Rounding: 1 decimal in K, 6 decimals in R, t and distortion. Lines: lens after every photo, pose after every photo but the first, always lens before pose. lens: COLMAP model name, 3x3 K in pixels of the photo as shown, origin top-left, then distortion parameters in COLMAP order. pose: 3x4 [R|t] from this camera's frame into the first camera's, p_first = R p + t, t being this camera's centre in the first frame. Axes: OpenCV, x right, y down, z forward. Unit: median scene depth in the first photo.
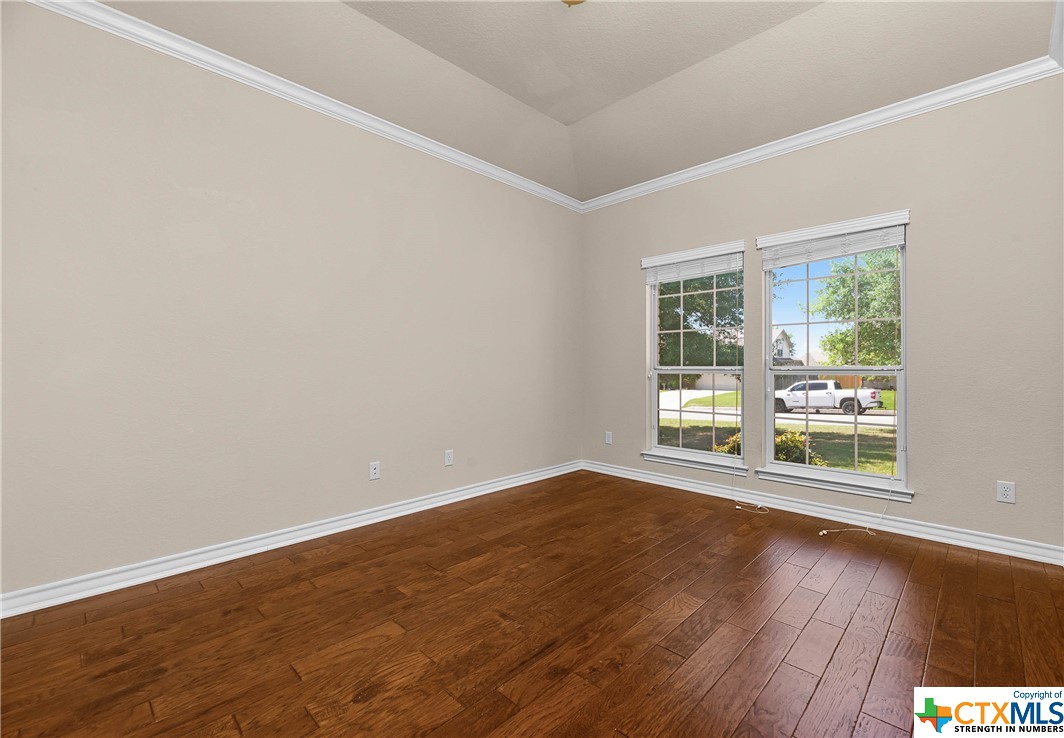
lens RADIAL K [[456.3, 0, 532.0], [0, 456.3, 369.0], [0, 0, 1]] dist [0.001119, 0.000147]
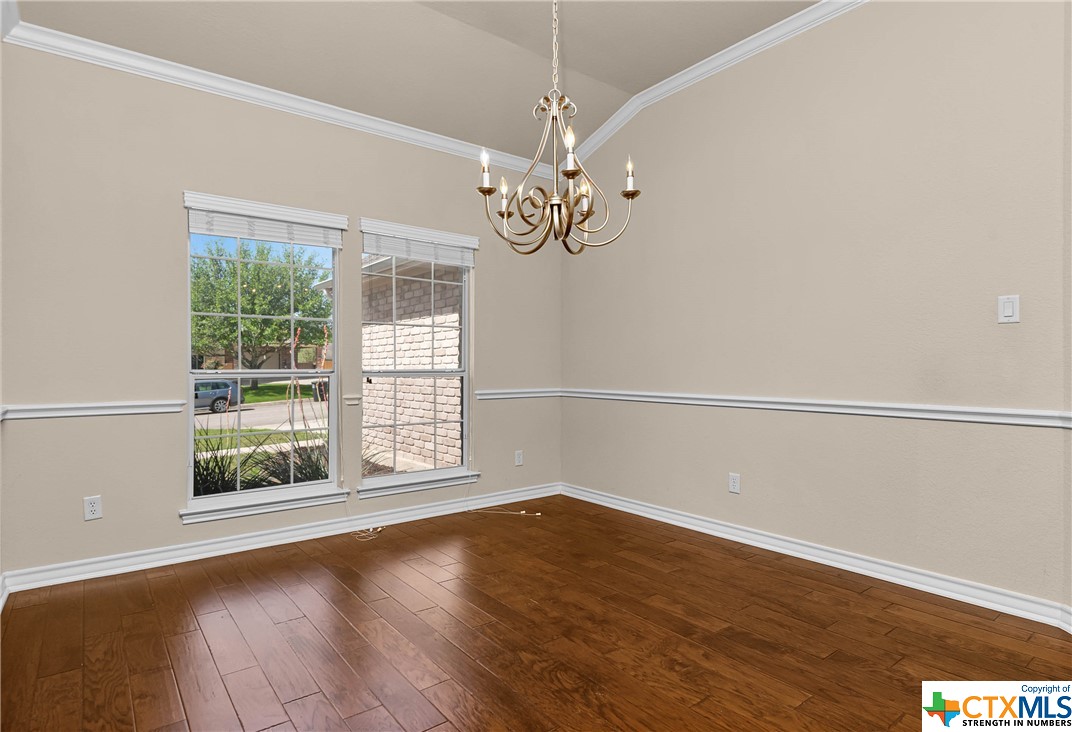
lens RADIAL K [[575.3, 0, 536.0], [0, 575.3, 366.0], [0, 0, 1]] dist [-0.000963, -0.000265]
pose [[0.133819, 0.002629, 0.991002, -0.453737], [0.010793, 0.999933, -0.004110, -0.002228], [-0.990947, 0.011245, 0.133782, 0.449231]]
